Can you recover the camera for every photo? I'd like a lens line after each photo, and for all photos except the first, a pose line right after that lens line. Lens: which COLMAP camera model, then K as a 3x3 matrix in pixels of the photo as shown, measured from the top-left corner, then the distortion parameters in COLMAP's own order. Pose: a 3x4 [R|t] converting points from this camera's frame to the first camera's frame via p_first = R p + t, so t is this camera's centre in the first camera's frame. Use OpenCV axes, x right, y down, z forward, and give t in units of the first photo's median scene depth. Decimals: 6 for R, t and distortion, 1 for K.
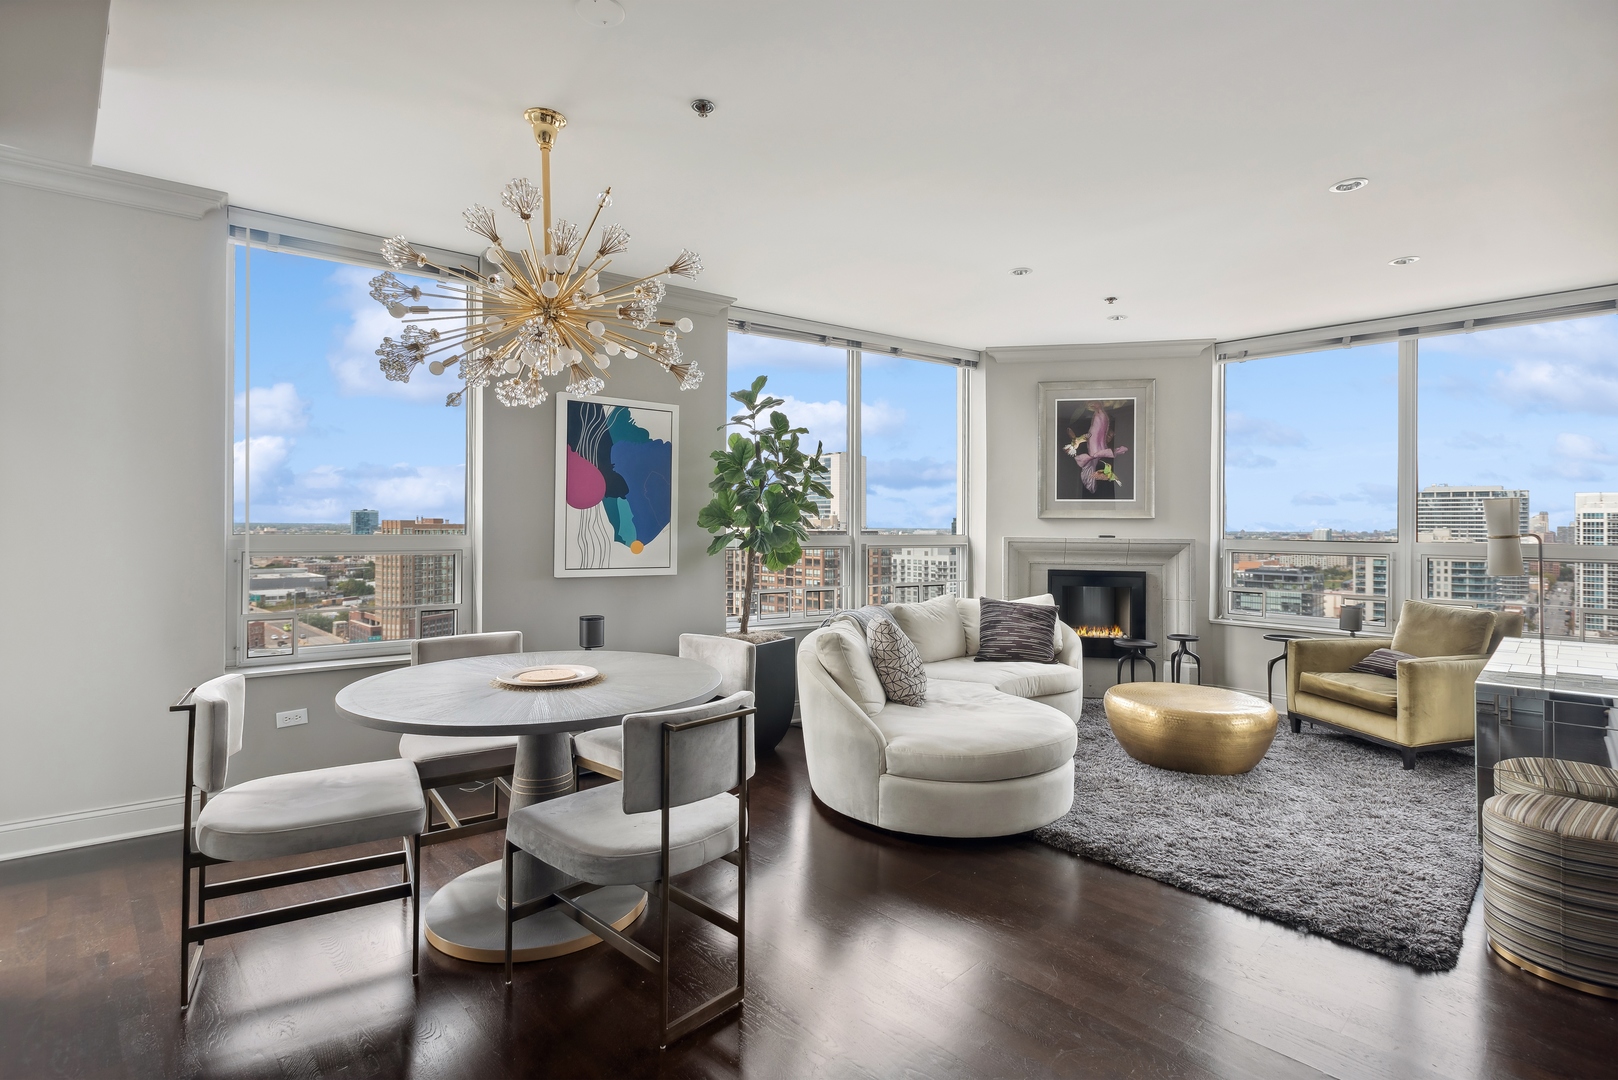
lens RADIAL K [[767.3, 0, 813.8], [0, 767.3, 529.7], [0, 0, 1]] dist [0.010975, -0.006606]
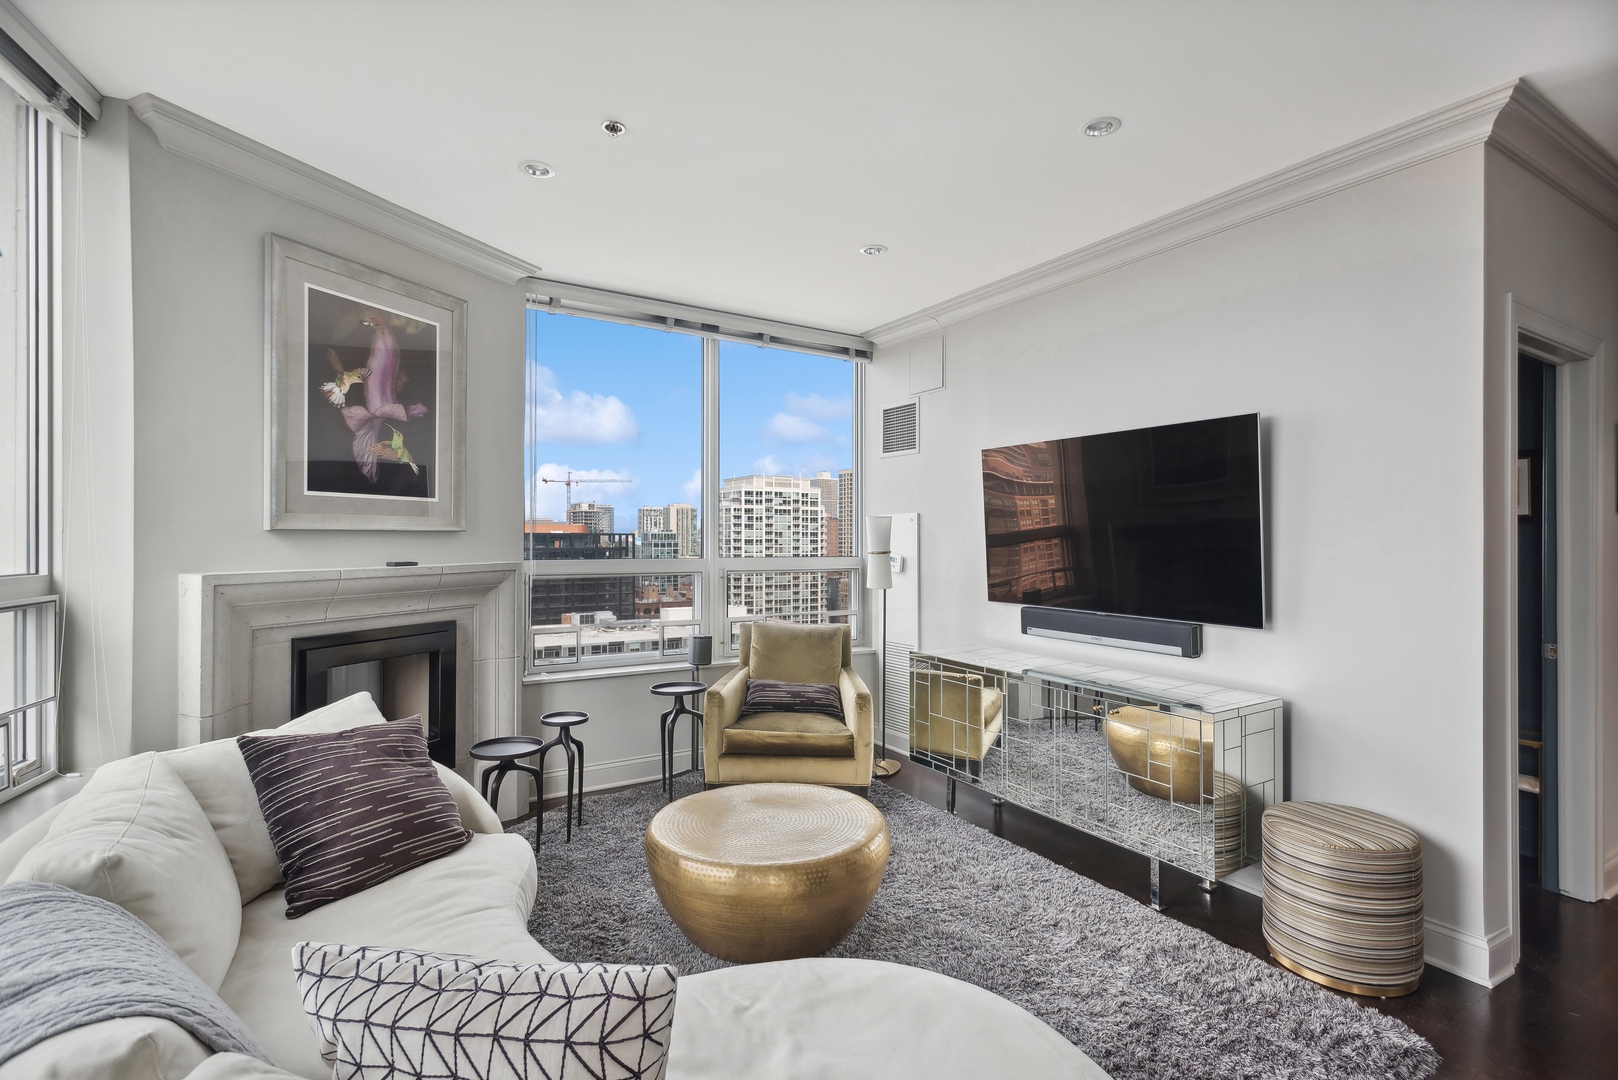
lens RADIAL K [[762.2, 0, 811.1], [0, 762.2, 539.4], [0, 0, 1]] dist [0.009015, -0.004674]
pose [[0.225245, -0.010442, 0.974246, -0.105863], [0.001071, 0.999945, 0.010469, -0.017807], [-0.974302, -0.001314, 0.225244, 0.756457]]
